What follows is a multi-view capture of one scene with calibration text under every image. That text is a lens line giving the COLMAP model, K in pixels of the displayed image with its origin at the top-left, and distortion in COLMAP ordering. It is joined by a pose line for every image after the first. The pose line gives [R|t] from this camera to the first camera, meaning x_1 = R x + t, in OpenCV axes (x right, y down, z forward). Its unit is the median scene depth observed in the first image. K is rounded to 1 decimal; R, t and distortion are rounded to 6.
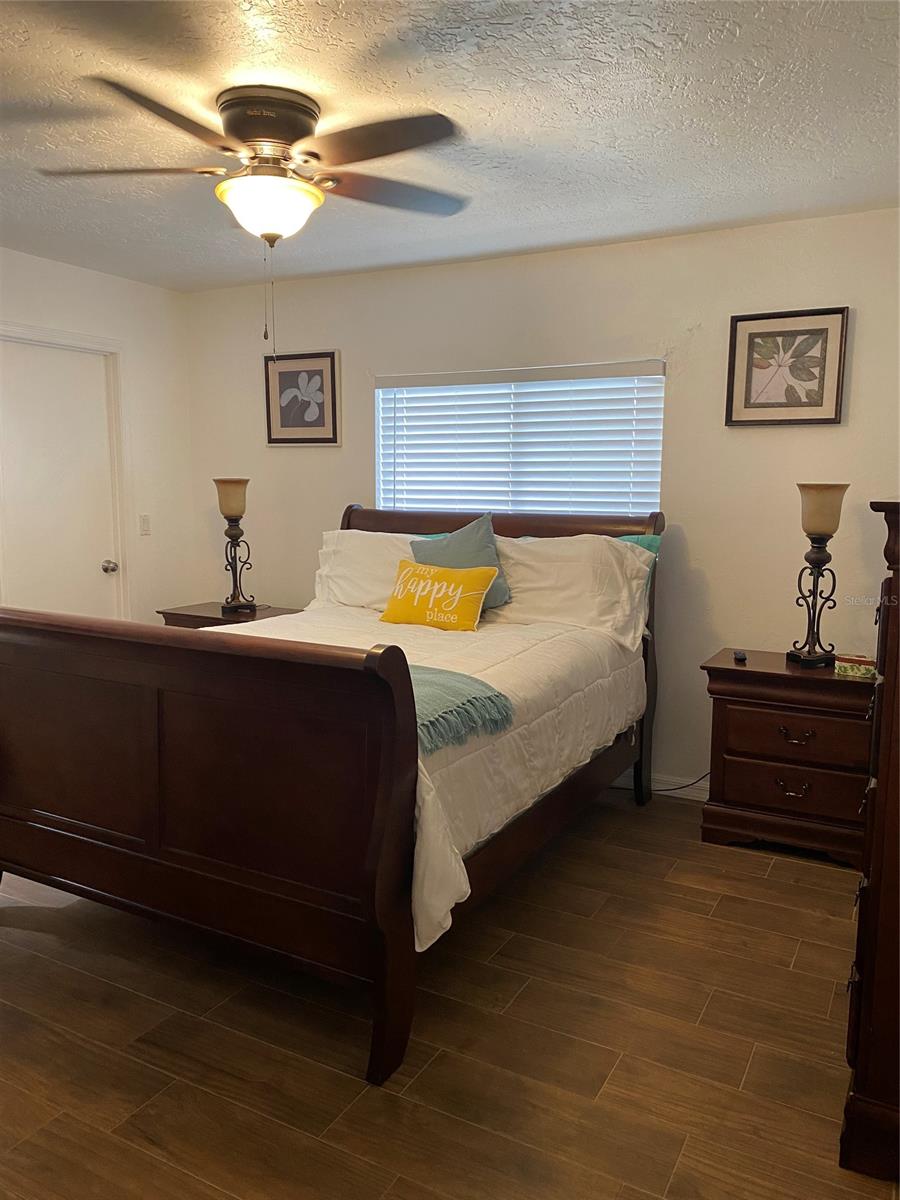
lens RADIAL K [[914.1, 0, 450.0], [0, 914.1, 600.0], [0, 0, 1]] dist [0.005241, -0.001733]
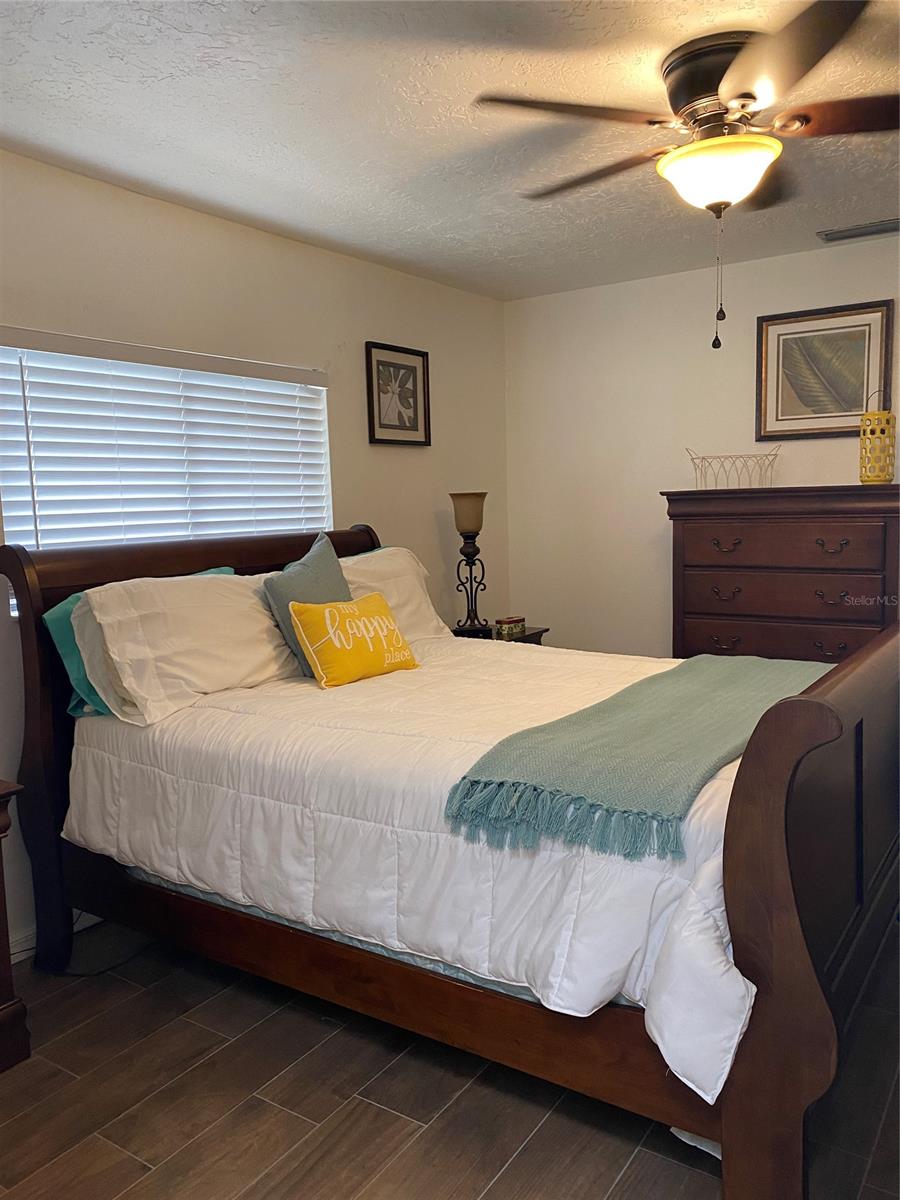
lens RADIAL K [[926.8, 0, 450.0], [0, 926.8, 600.0], [0, 0, 1]] dist [0.092490, -0.000293]
pose [[0.080525, -0.121235, 0.989352, -0.841151], [0.153408, 0.982257, 0.107879, -0.116721], [-0.984876, 0.143088, 0.097695, 0.864269]]
